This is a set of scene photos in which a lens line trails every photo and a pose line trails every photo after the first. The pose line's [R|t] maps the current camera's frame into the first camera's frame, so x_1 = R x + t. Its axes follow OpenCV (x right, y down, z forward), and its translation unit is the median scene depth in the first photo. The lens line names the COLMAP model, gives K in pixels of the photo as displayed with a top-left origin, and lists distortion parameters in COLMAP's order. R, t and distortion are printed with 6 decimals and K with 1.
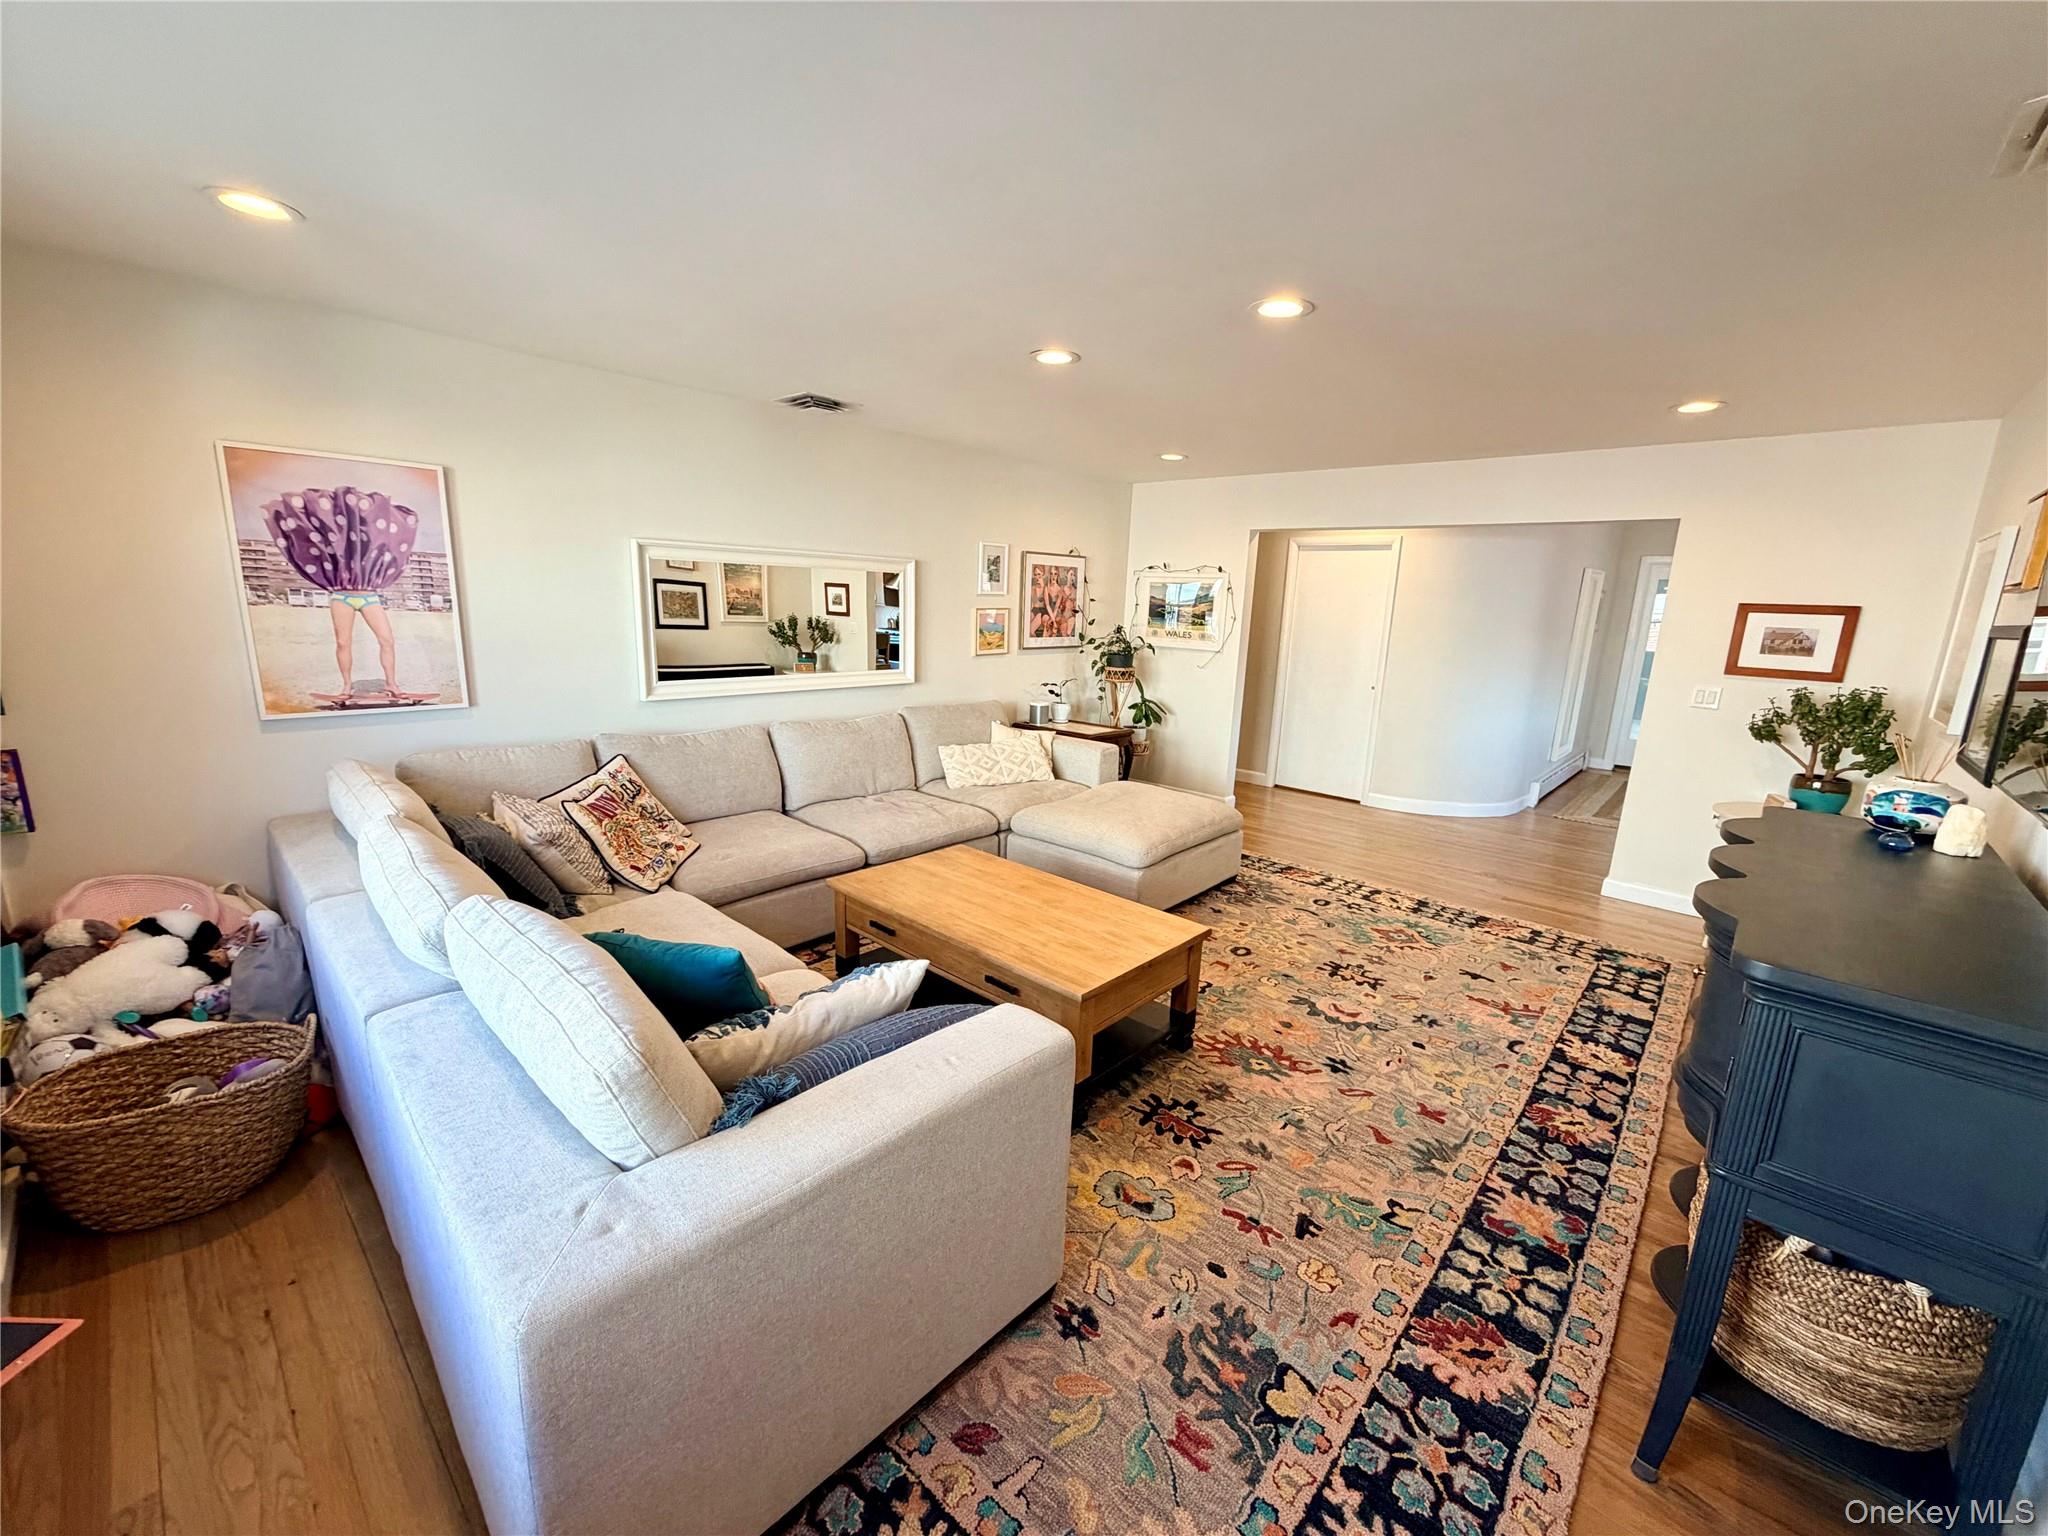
lens RADIAL K [[816.5, 0, 1021.5], [0, 816.5, 770.8], [0, 0, 1]] dist [0.000116, -0.000109]
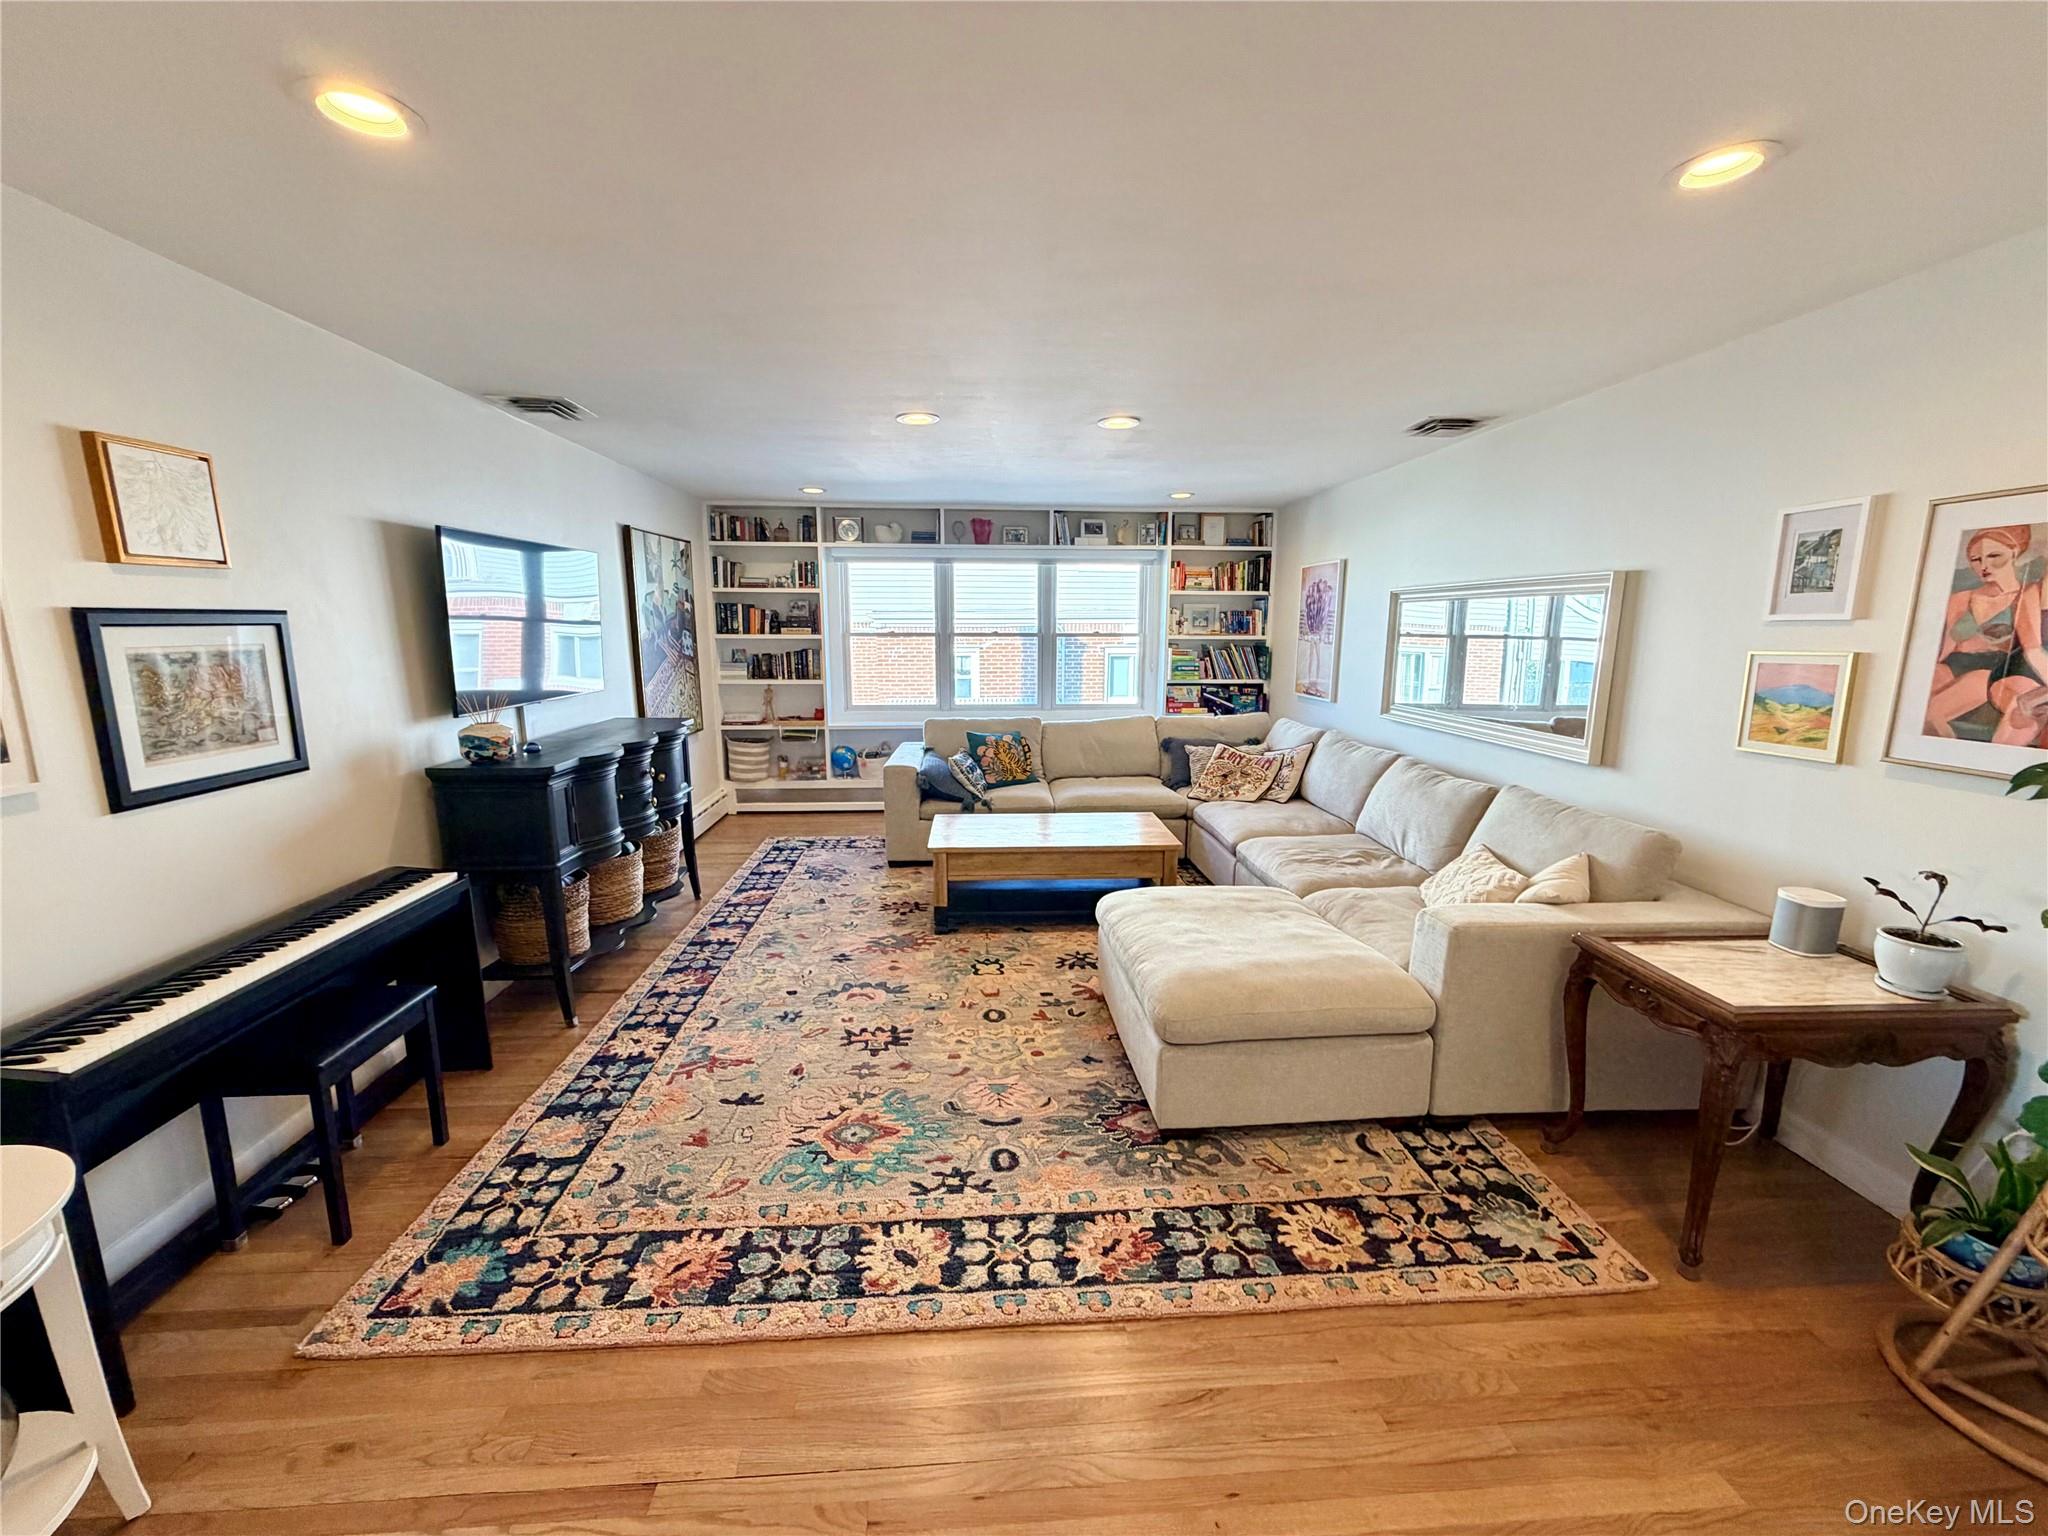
lens RADIAL K [[816.5, 0, 1021.5], [0, 816.5, 770.8], [0, 0, 1]] dist [0.000116, -0.000109]
pose [[-0.690782, 0.091160, -0.717294, 0.844538], [-0.177928, 0.940086, 0.290826, -0.281673], [0.700830, 0.328524, -0.633174, 1.474796]]
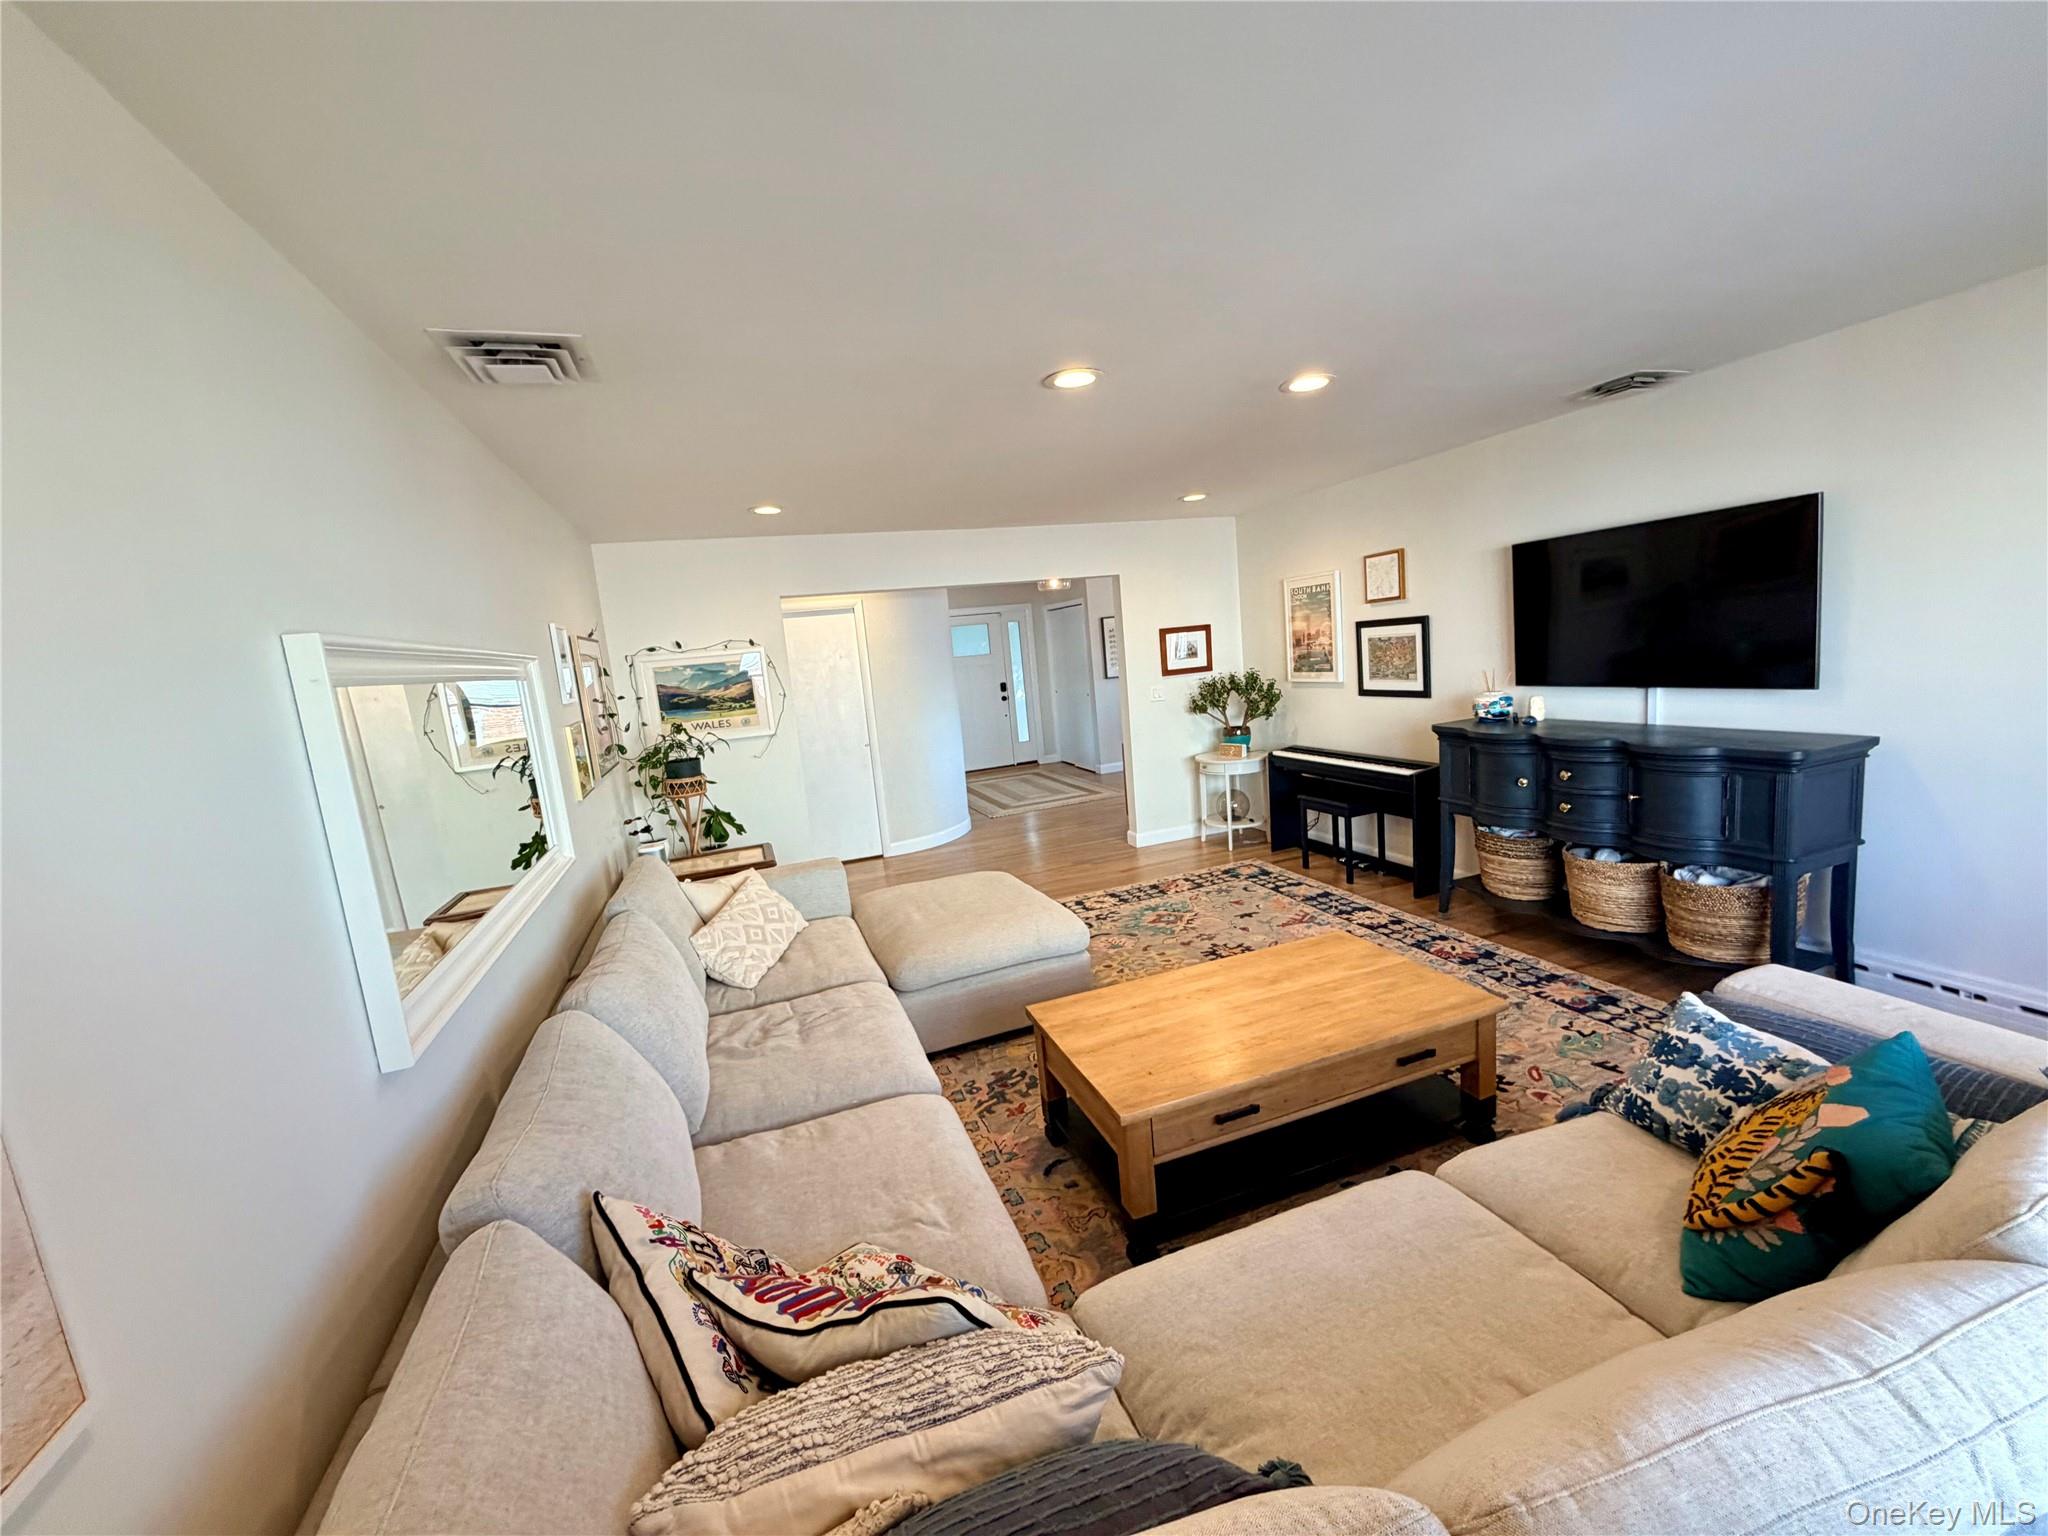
lens RADIAL K [[816.5, 0, 1021.5], [0, 816.5, 770.8], [0, 0, 1]] dist [0.000116, -0.000109]
pose [[0.455755, -0.212364, 0.864401, -0.642872], [0.291499, 0.953179, 0.080482, -0.166319], [-0.841020, 0.215292, 0.496320, 0.577832]]
